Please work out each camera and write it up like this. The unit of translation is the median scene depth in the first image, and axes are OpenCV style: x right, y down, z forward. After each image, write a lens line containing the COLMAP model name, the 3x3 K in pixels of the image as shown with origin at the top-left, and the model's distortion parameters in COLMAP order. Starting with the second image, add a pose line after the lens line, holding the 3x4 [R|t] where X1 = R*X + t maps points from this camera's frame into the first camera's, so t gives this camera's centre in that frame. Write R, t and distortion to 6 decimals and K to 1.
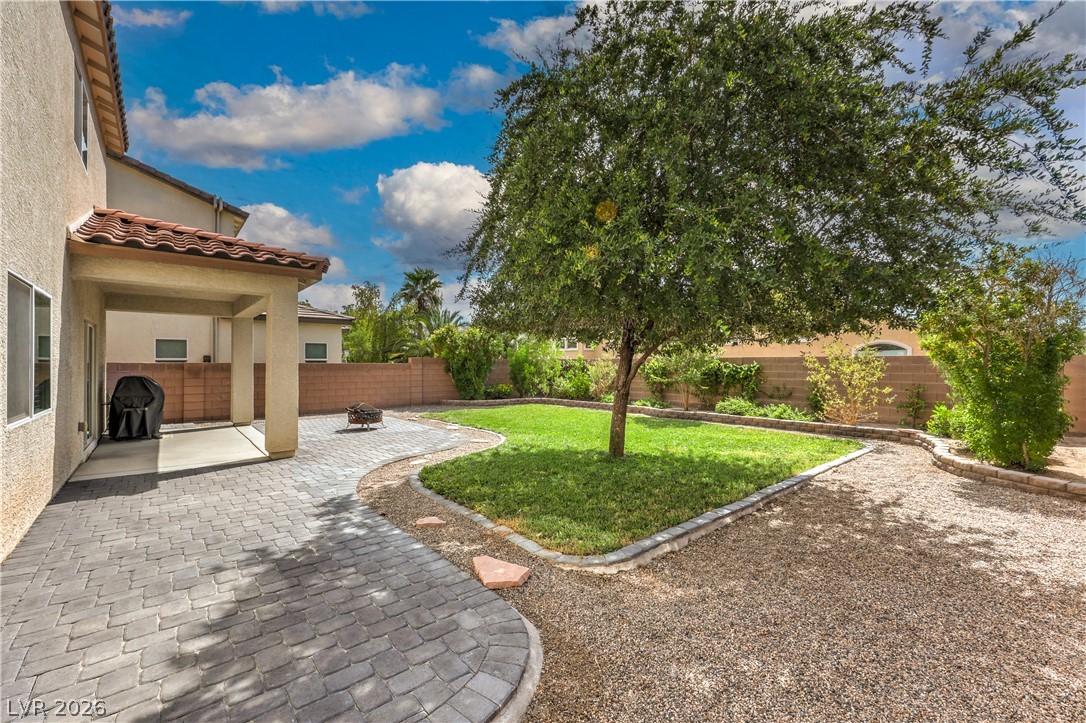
lens RADIAL K [[443.6, 0, 550.4], [0, 443.6, 361.0], [0, 0, 1]] dist [-0.000508, -0.000211]
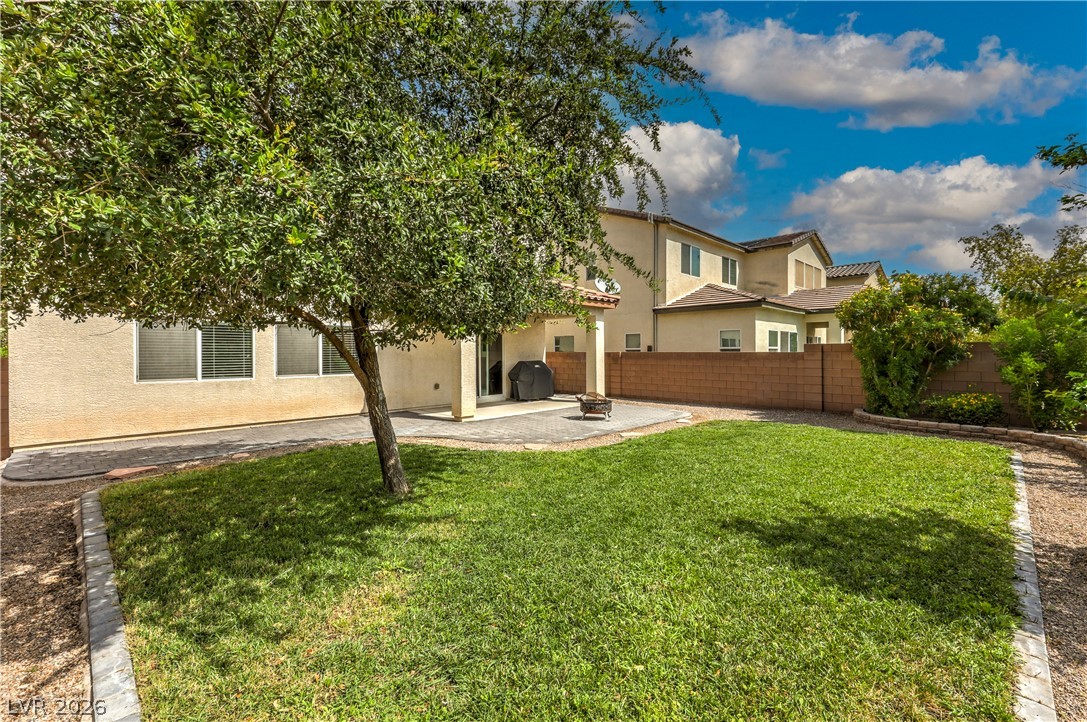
lens RADIAL K [[469.2, 0, 560.4], [0, 469.2, 359.8], [0, 0, 1]] dist [0.000841, 0.000150]
pose [[0.087238, 0.014915, -0.996076, 0.480662], [0.007460, 0.999850, 0.015625, 0.003974], [0.996160, -0.008793, 0.087114, 0.645584]]
